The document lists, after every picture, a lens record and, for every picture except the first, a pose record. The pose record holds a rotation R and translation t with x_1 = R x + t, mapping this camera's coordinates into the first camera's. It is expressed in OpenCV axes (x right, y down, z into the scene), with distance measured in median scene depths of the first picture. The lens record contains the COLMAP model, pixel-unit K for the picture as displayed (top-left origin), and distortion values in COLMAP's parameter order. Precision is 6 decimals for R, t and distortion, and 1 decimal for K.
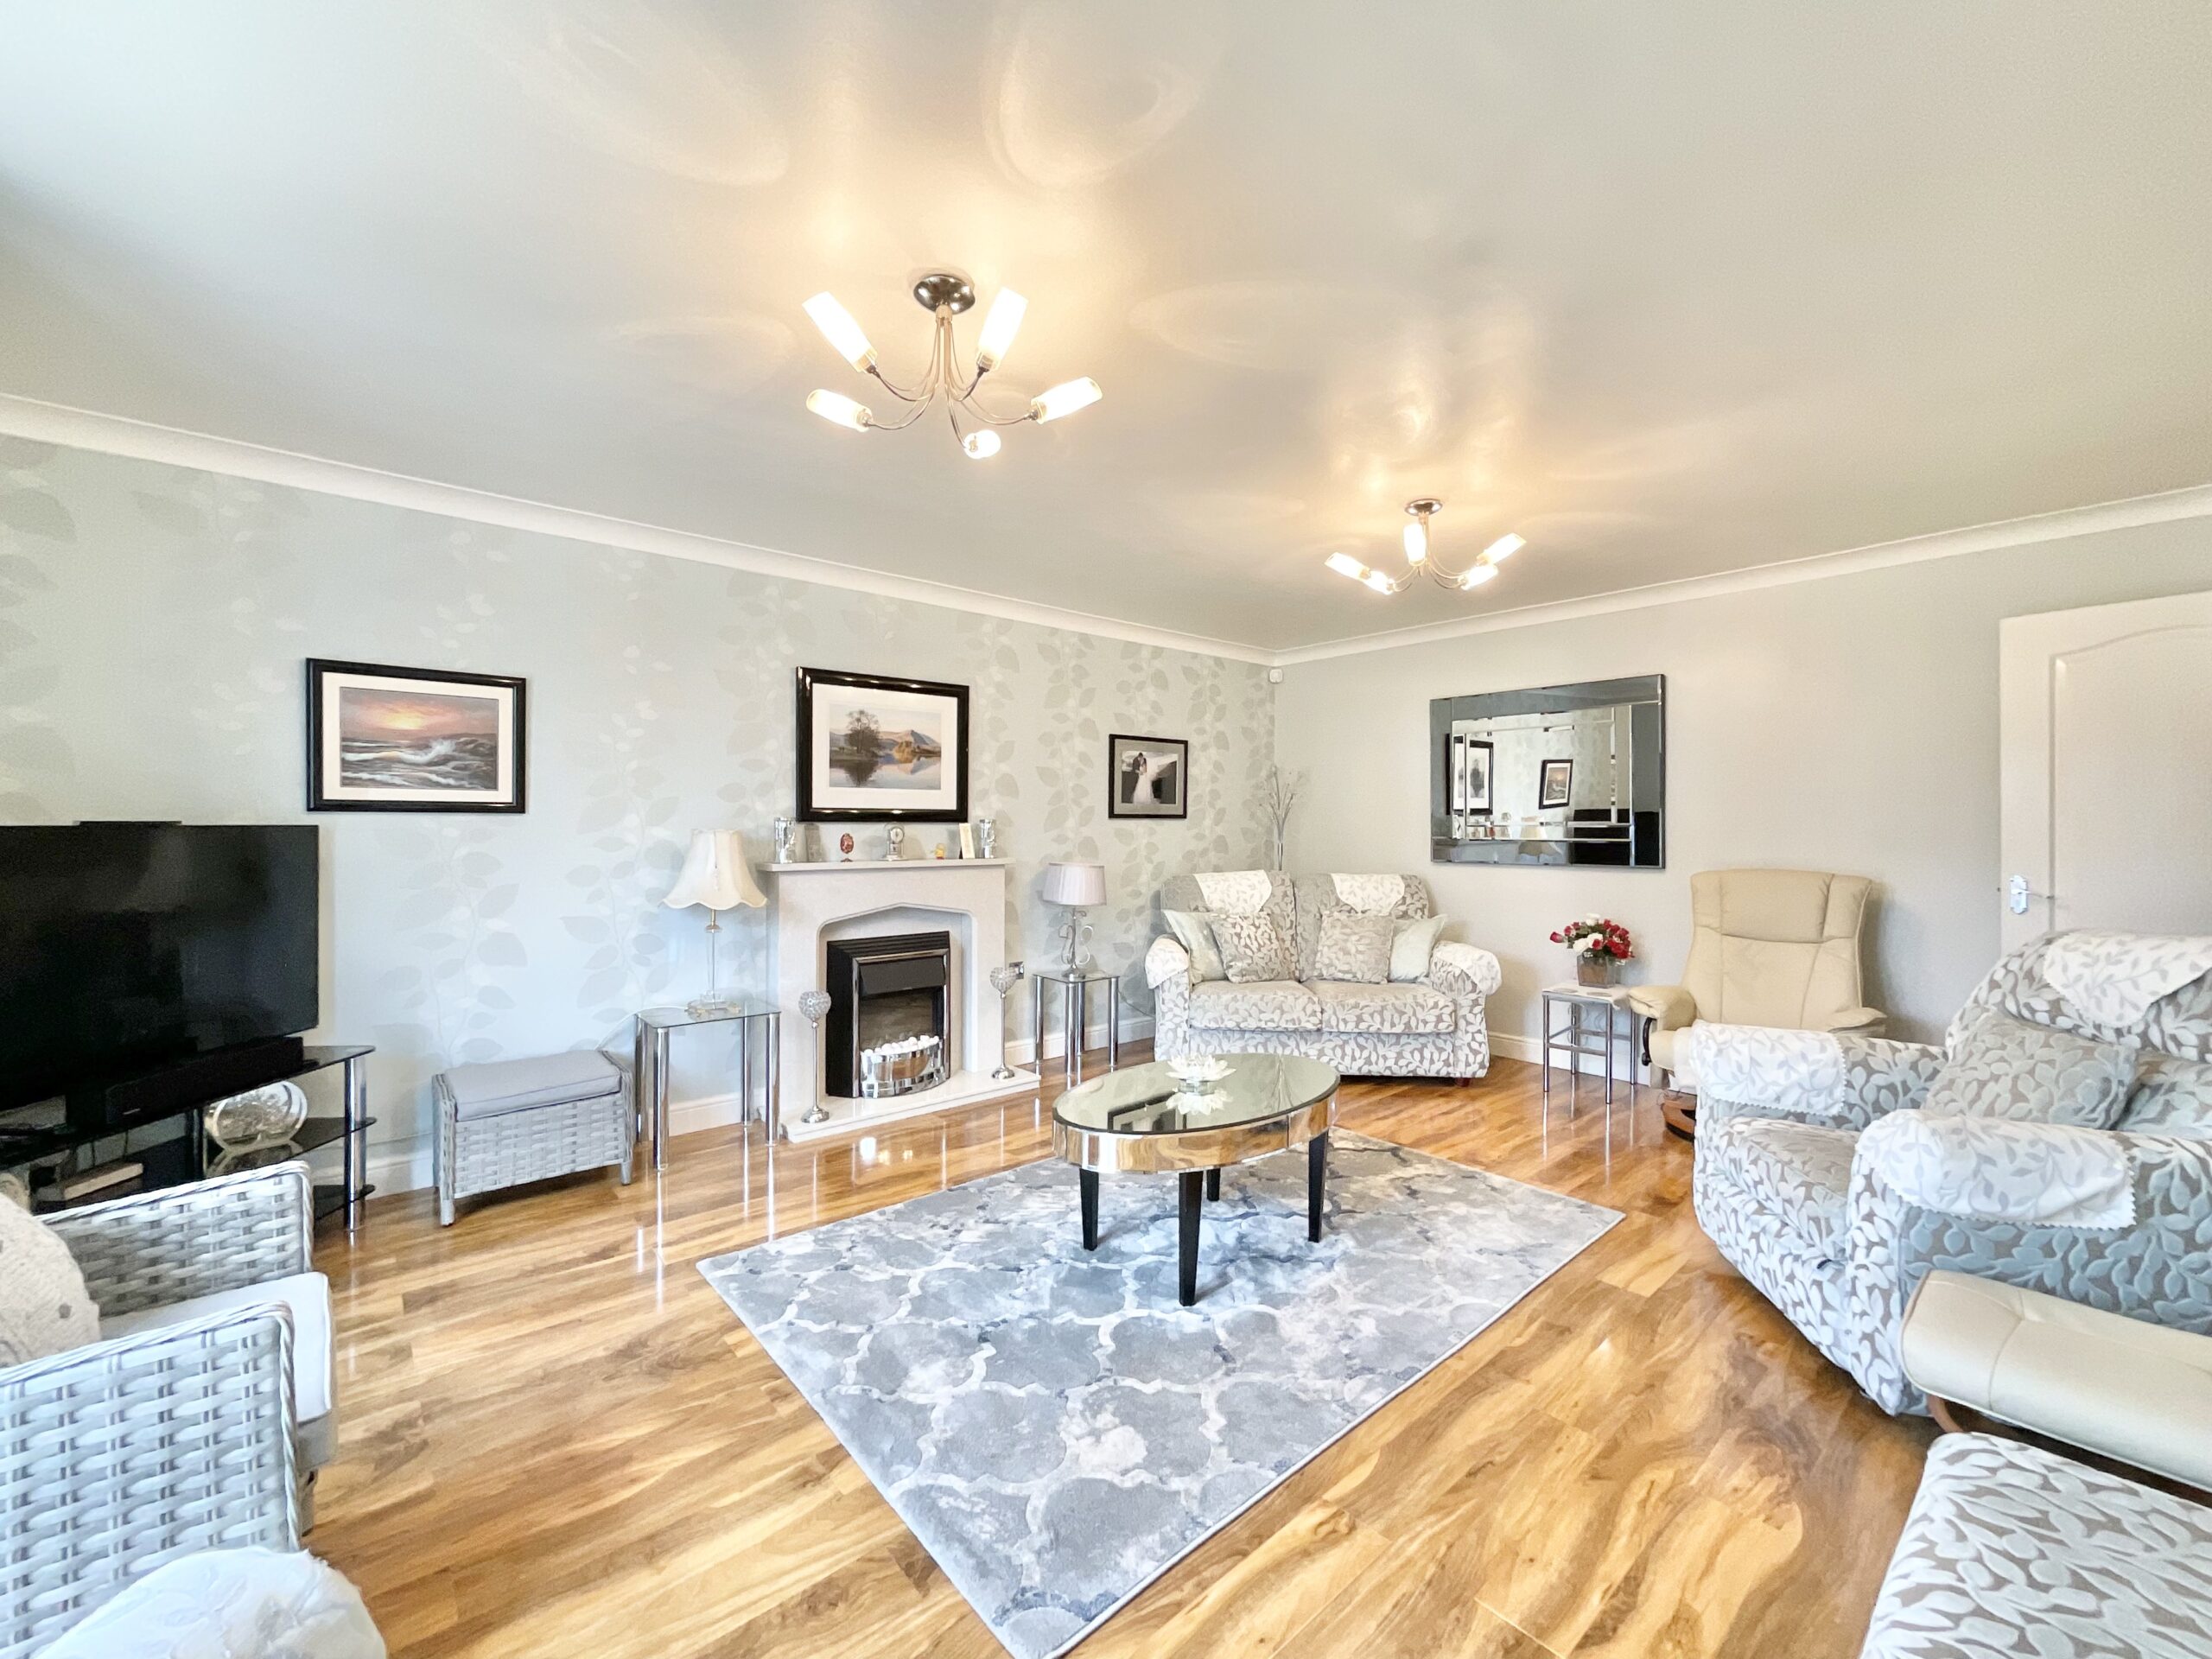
lens RADIAL K [[900.4, 0, 1096.5], [0, 900.4, 824.8], [0, 0, 1]] dist [-0.002745, 0.000019]
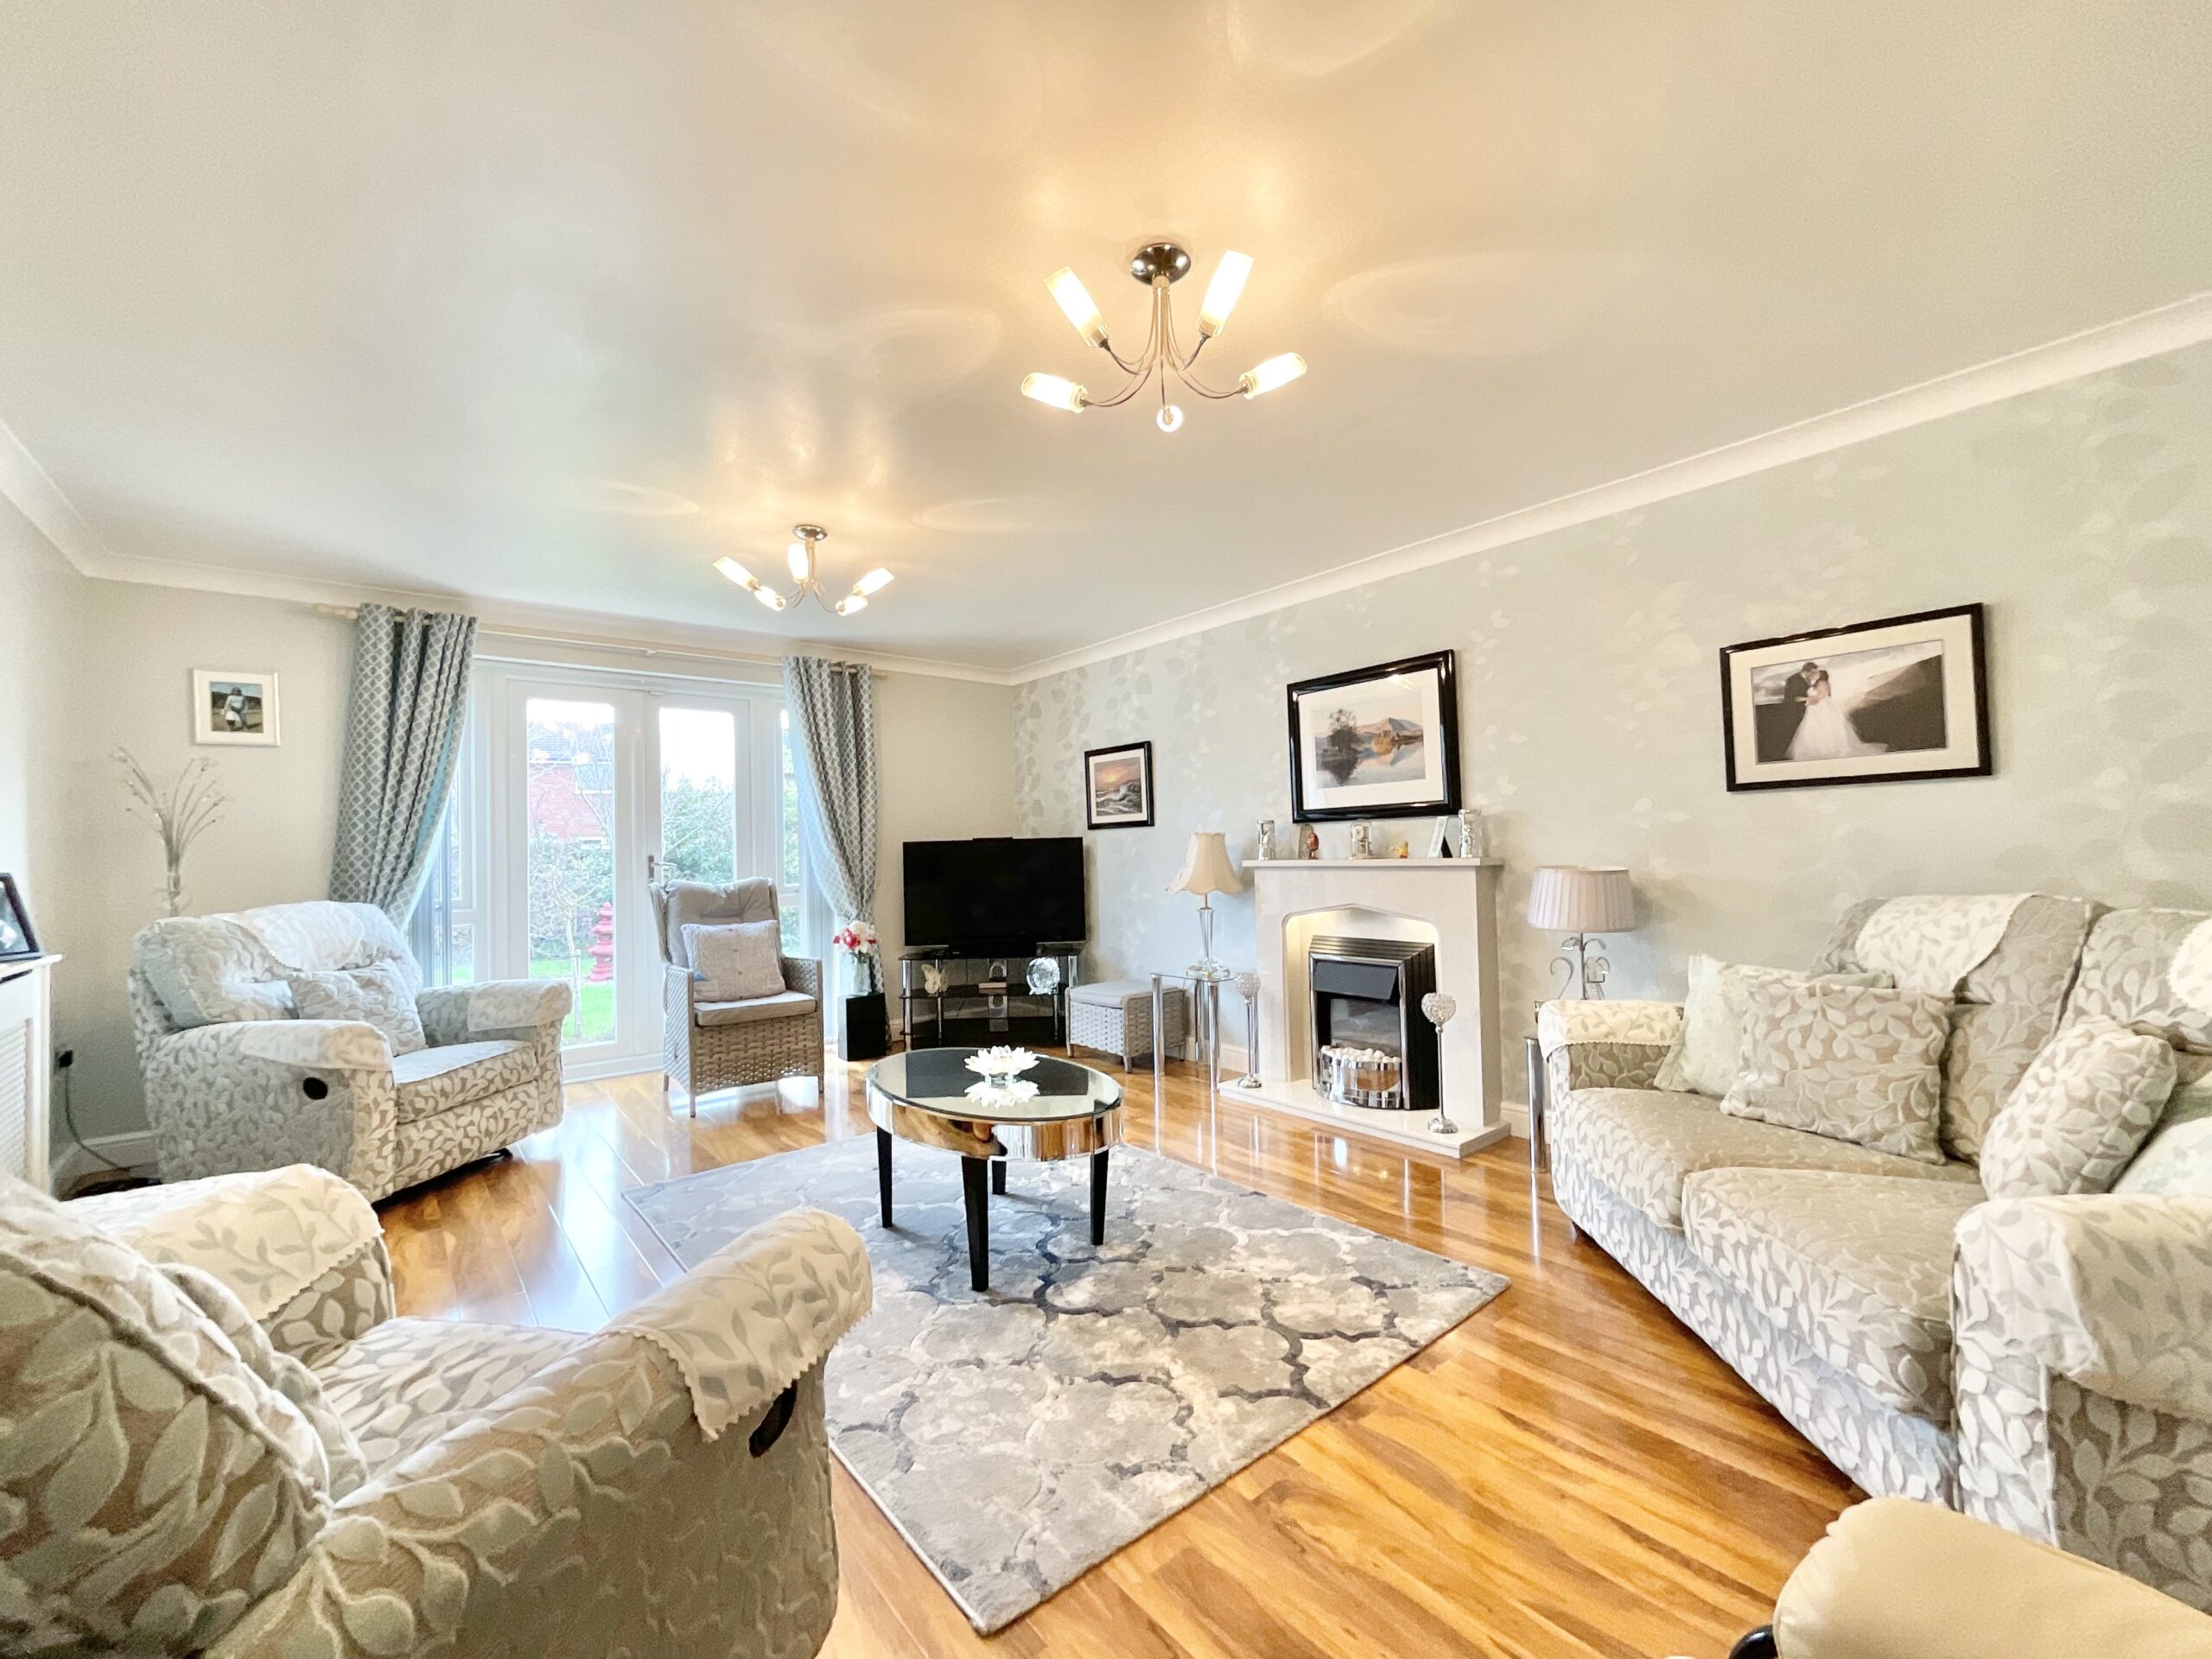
lens RADIAL K [[900.4, 0, 1110.6], [0, 900.4, 827.2], [0, 0, 1]] dist [-0.002745, 0.000019]
pose [[-0.019446, -0.027031, -0.999445, 1.164353], [0.031511, 0.999121, -0.027635, 0.037360], [0.999314, -0.032031, -0.018577, 1.185686]]
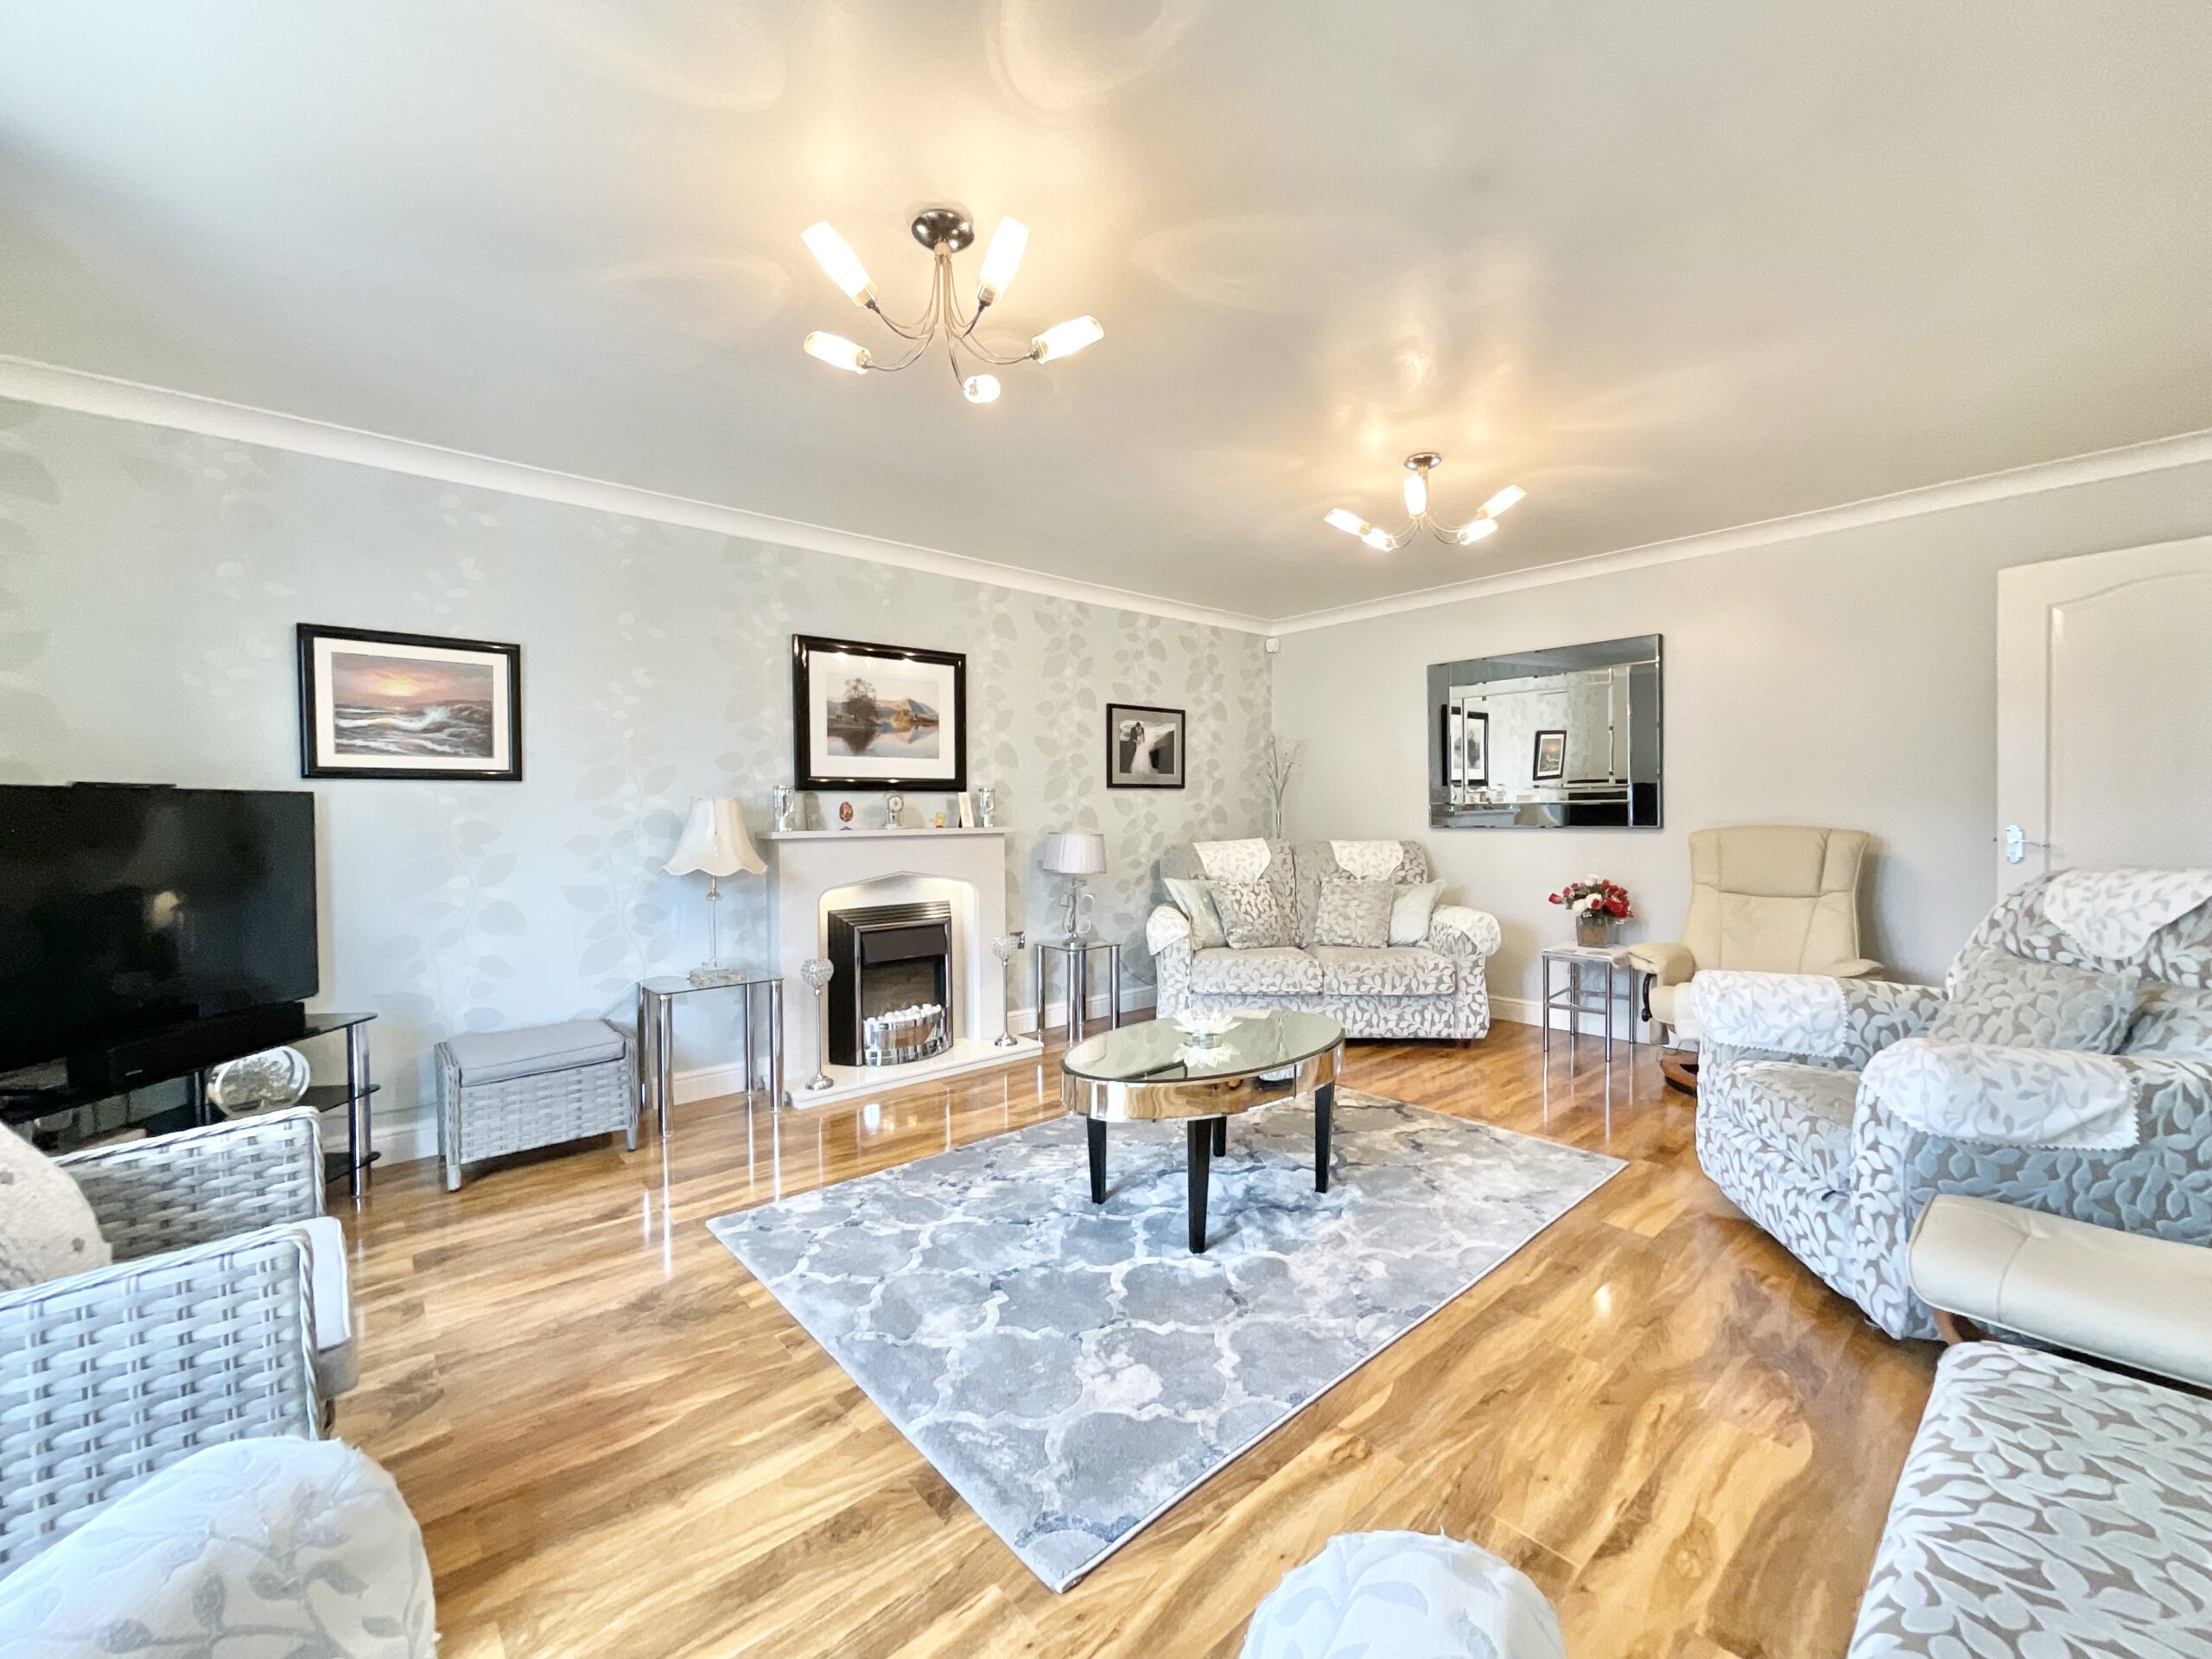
lens RADIAL K [[900.4, 0, 1096.9], [0, 900.4, 824.8], [0, 0, 1]] dist [-0.002745, 0.000019]
pose [[0.999892, -0.012621, 0.007541, -0.011377], [0.012501, 0.999799, 0.015666, 0.034593], [-0.007737, -0.015570, 0.999849, 0.002524]]
